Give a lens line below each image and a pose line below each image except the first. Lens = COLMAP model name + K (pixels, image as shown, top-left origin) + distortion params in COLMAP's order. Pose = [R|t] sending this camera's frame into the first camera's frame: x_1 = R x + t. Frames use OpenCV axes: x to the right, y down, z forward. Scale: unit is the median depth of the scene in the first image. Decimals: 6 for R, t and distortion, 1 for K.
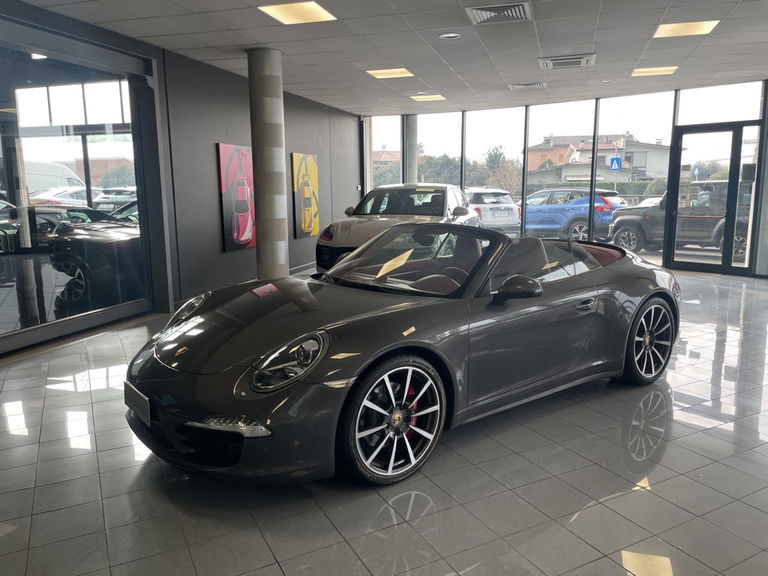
lens RADIAL K [[583.6, 0, 386.8], [0, 583.6, 287.3], [0, 0, 1]] dist [0.049966, -0.052215]
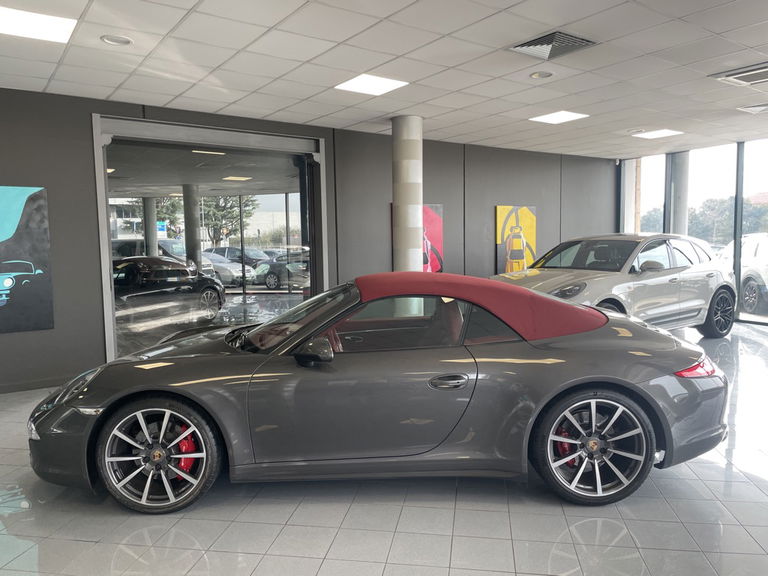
lens RADIAL K [[584.3, 0, 384.0], [0, 584.3, 288.0], [0, 0, 1]] dist [0.030882, -0.013817]
pose [[0.790128, 0.037425, -0.611798, 0.401148], [-0.087773, 0.994756, -0.052507, -0.026558], [0.606624, 0.095187, 0.789270, 0.140164]]
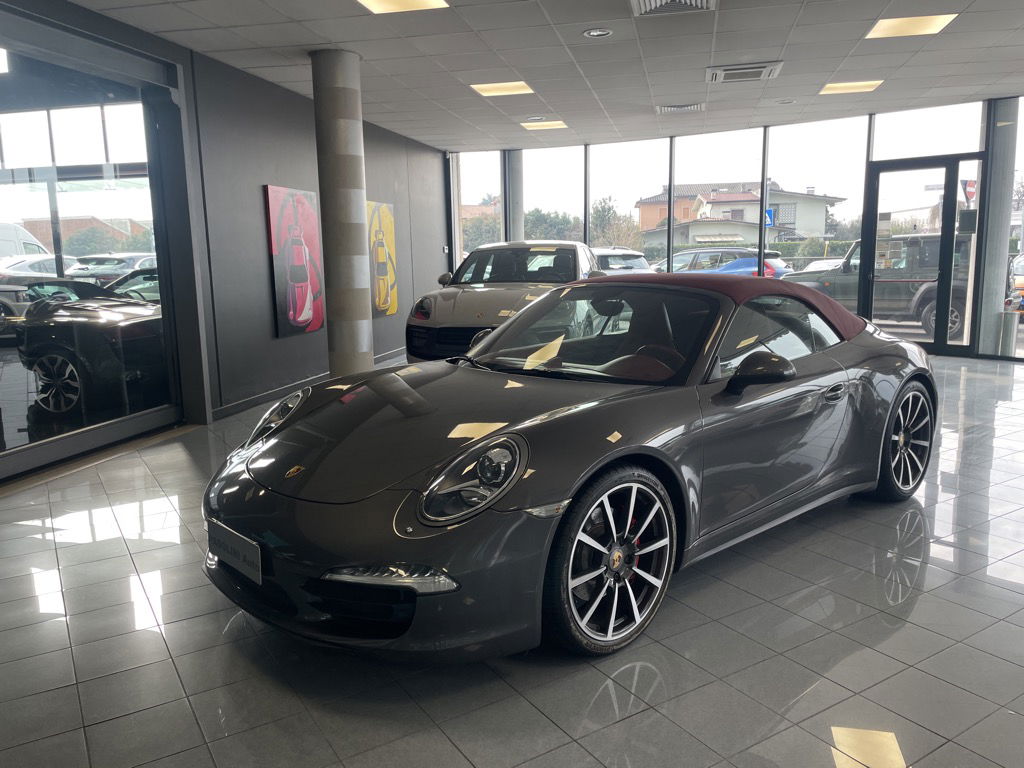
lens RADIAL K [[779.0, 0, 512.0], [0, 779.0, 384.0], [0, 0, 1]] dist [0.030882, -0.013817]
pose [[0.997191, -0.023969, 0.070955, -0.065810], [0.024290, 0.999698, -0.003660, 0.007070], [-0.070846, 0.005374, 0.997473, 0.033131]]
